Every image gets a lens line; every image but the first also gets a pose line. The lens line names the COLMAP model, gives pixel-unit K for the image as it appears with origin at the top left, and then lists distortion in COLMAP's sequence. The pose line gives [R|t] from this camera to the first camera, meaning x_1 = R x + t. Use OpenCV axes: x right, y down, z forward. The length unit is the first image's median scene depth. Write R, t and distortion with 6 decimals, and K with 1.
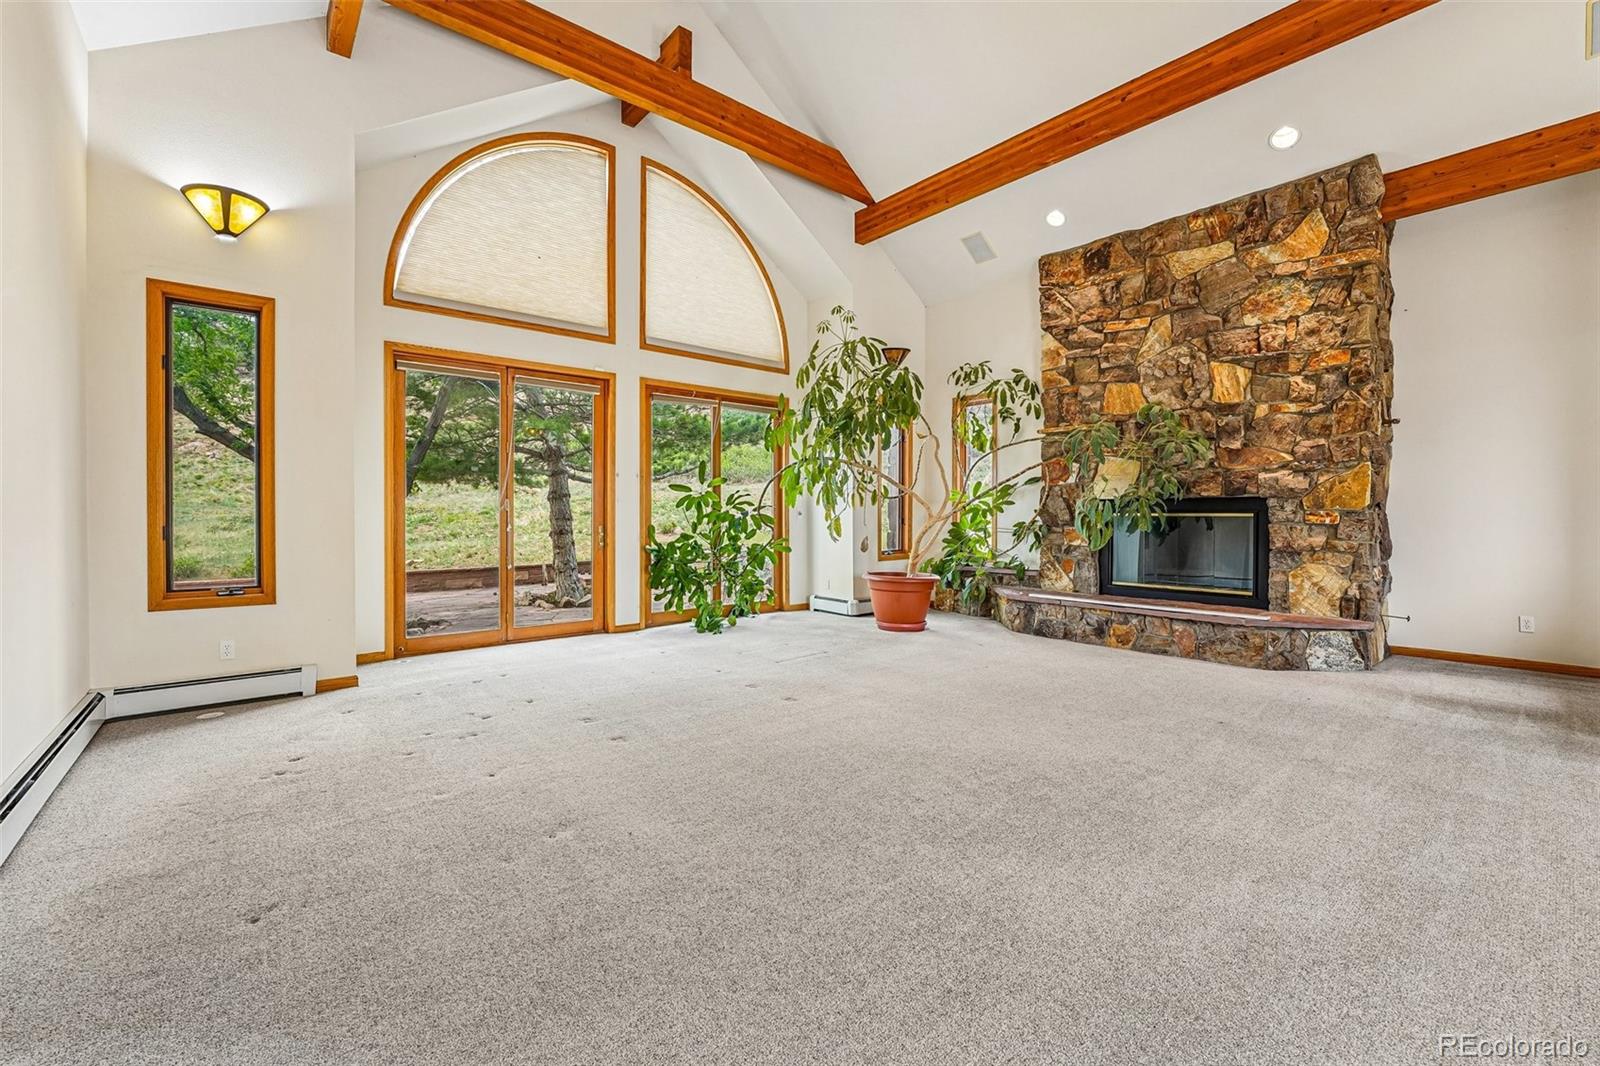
lens RADIAL K [[660.8, 0, 792.5], [0, 660.8, 515.3], [0, 0, 1]] dist [-0.019663, 0.000156]
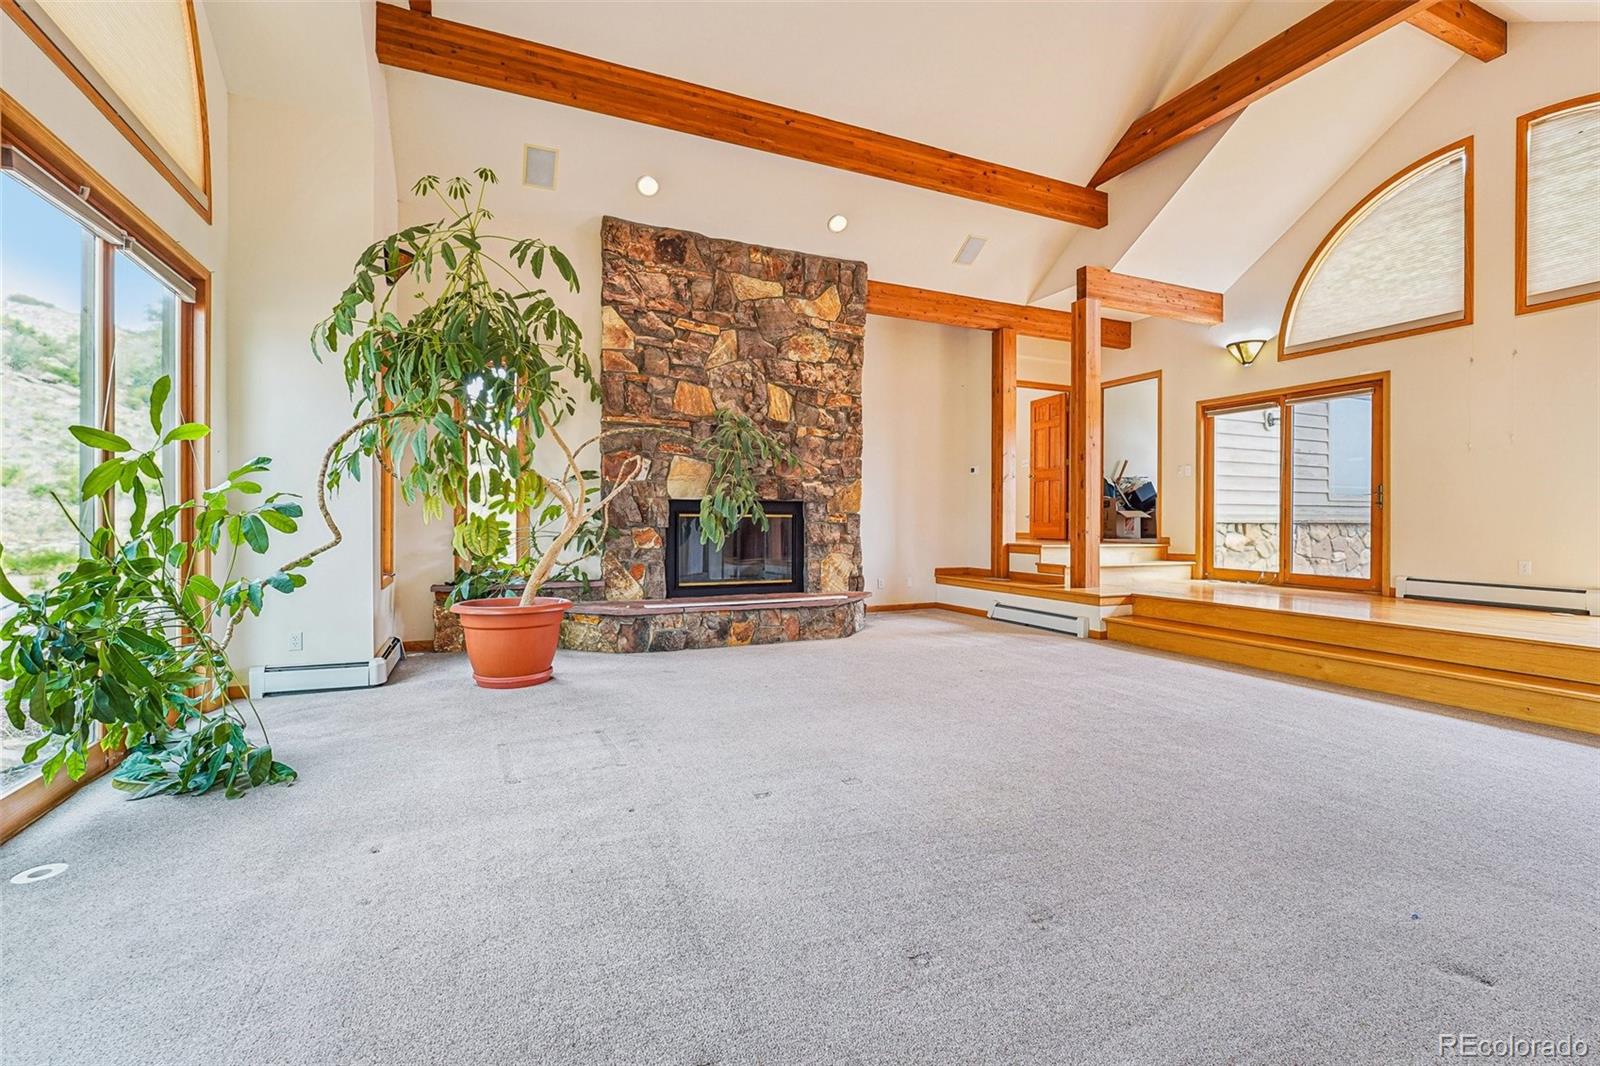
lens RADIAL K [[697.7, 0, 798.9], [0, 697.7, 519.3], [0, 0, 1]] dist [-0.002240, -0.000234]
pose [[0.271732, -0.000291, 0.962373, -0.473973], [-0.001236, 0.999999, 0.000651, 0.003905], [-0.962372, -0.001366, 0.271731, 0.555295]]
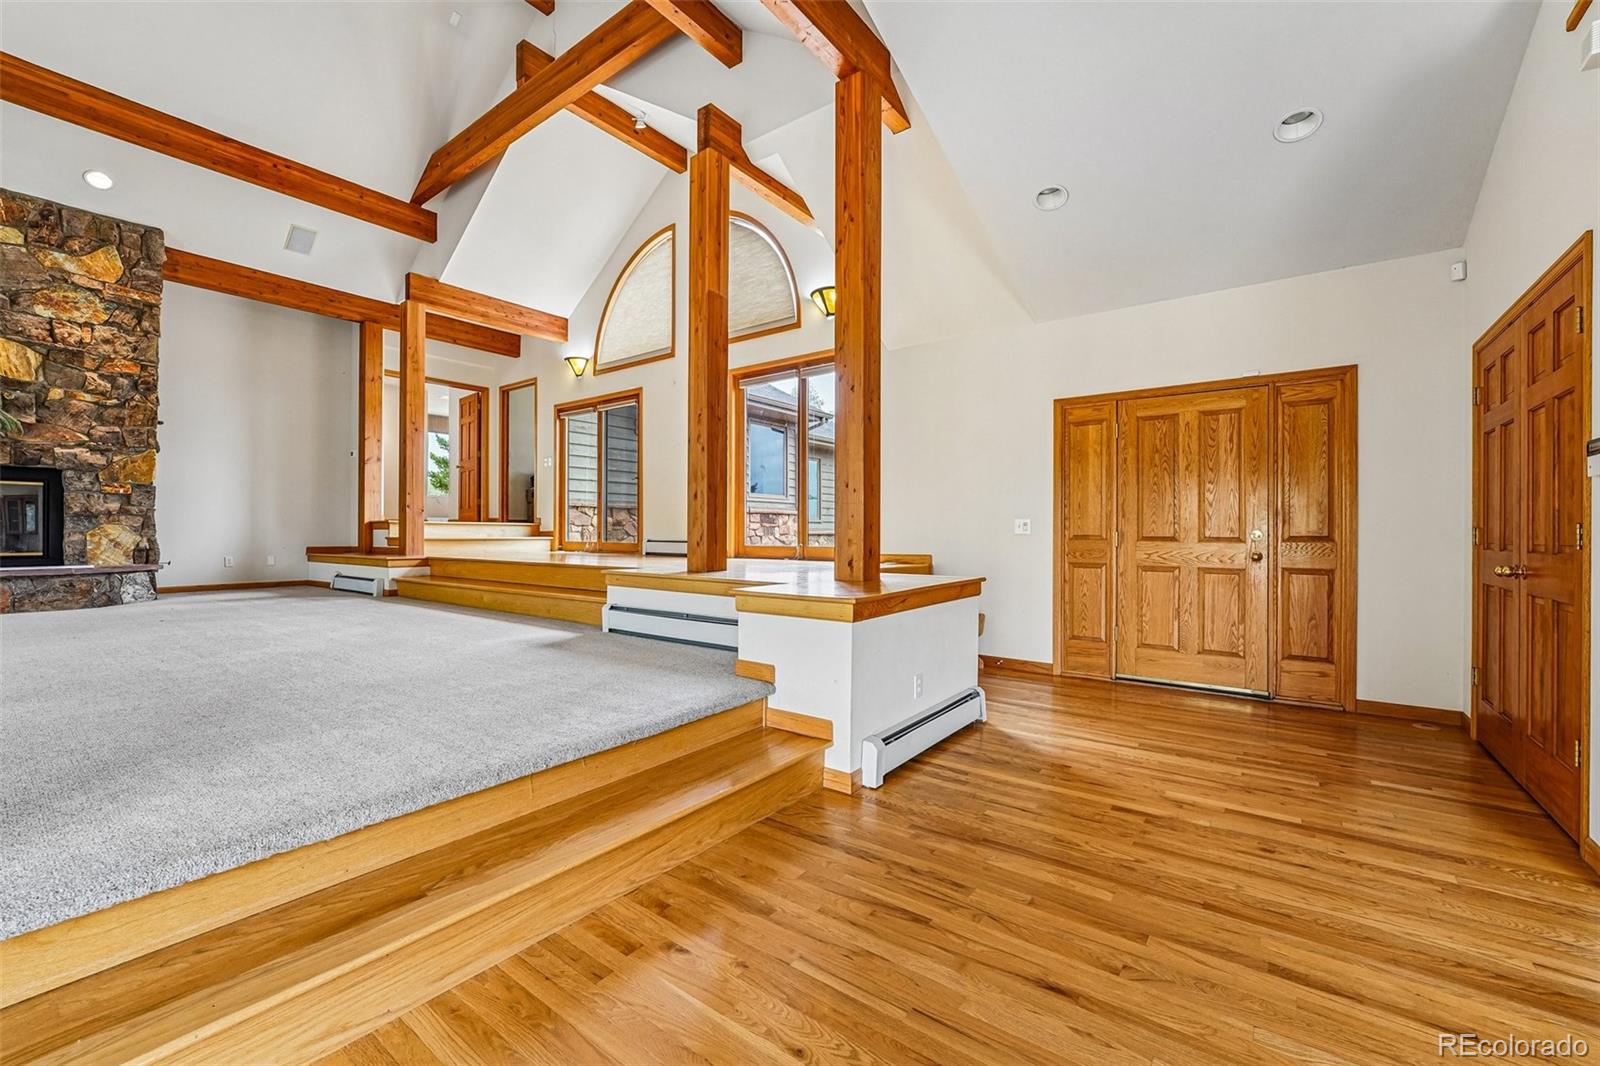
lens RADIAL K [[652.1, 0, 800.0], [0, 652.1, 533.0], [0, 0, 1]] dist [-0.024975, 0.005402]
pose [[-0.229472, -0.002984, 0.973311, -0.582568], [0.000516, 0.999995, 0.003187, 0.071108], [-0.973315, 0.001233, -0.229469, -0.018403]]
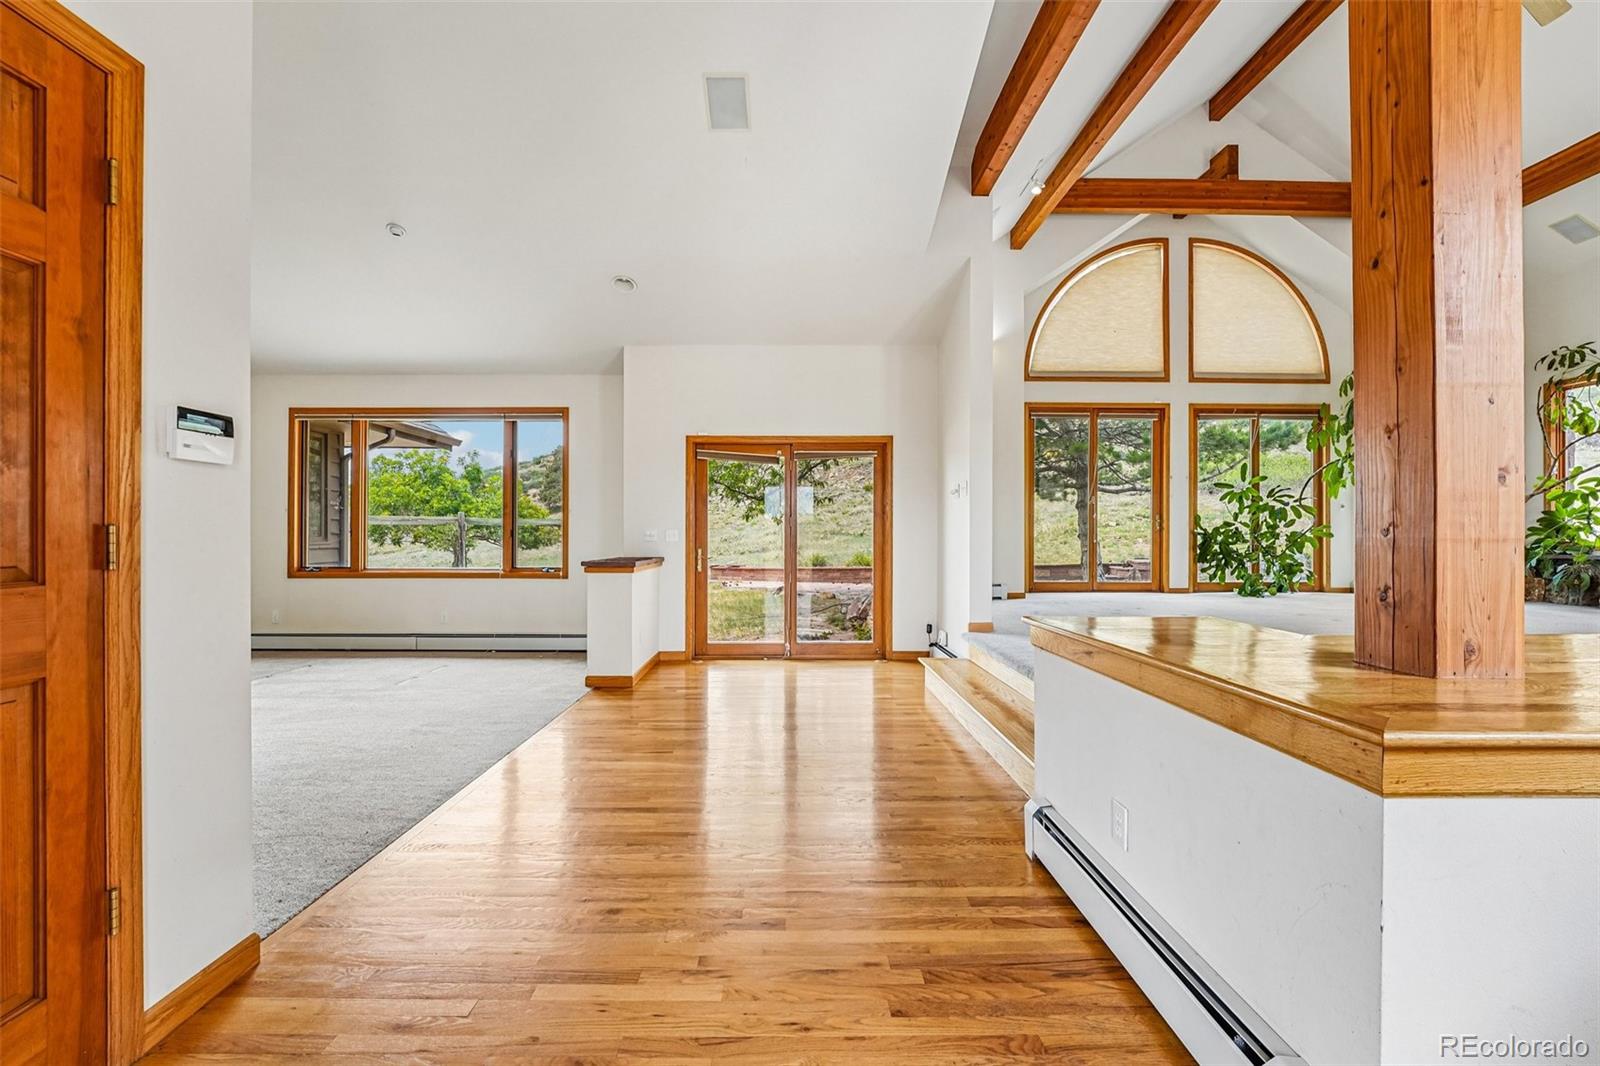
lens RADIAL K [[656.1, 0, 793.3], [0, 656.1, 534.6], [0, 0, 1]] dist [-0.019893, 0.004796]
pose [[0.774260, -0.000260, -0.632868, -0.017947], [-0.003766, 0.999980, -0.005017, 0.069042], [0.632856, 0.006268, 0.774244, -0.553765]]
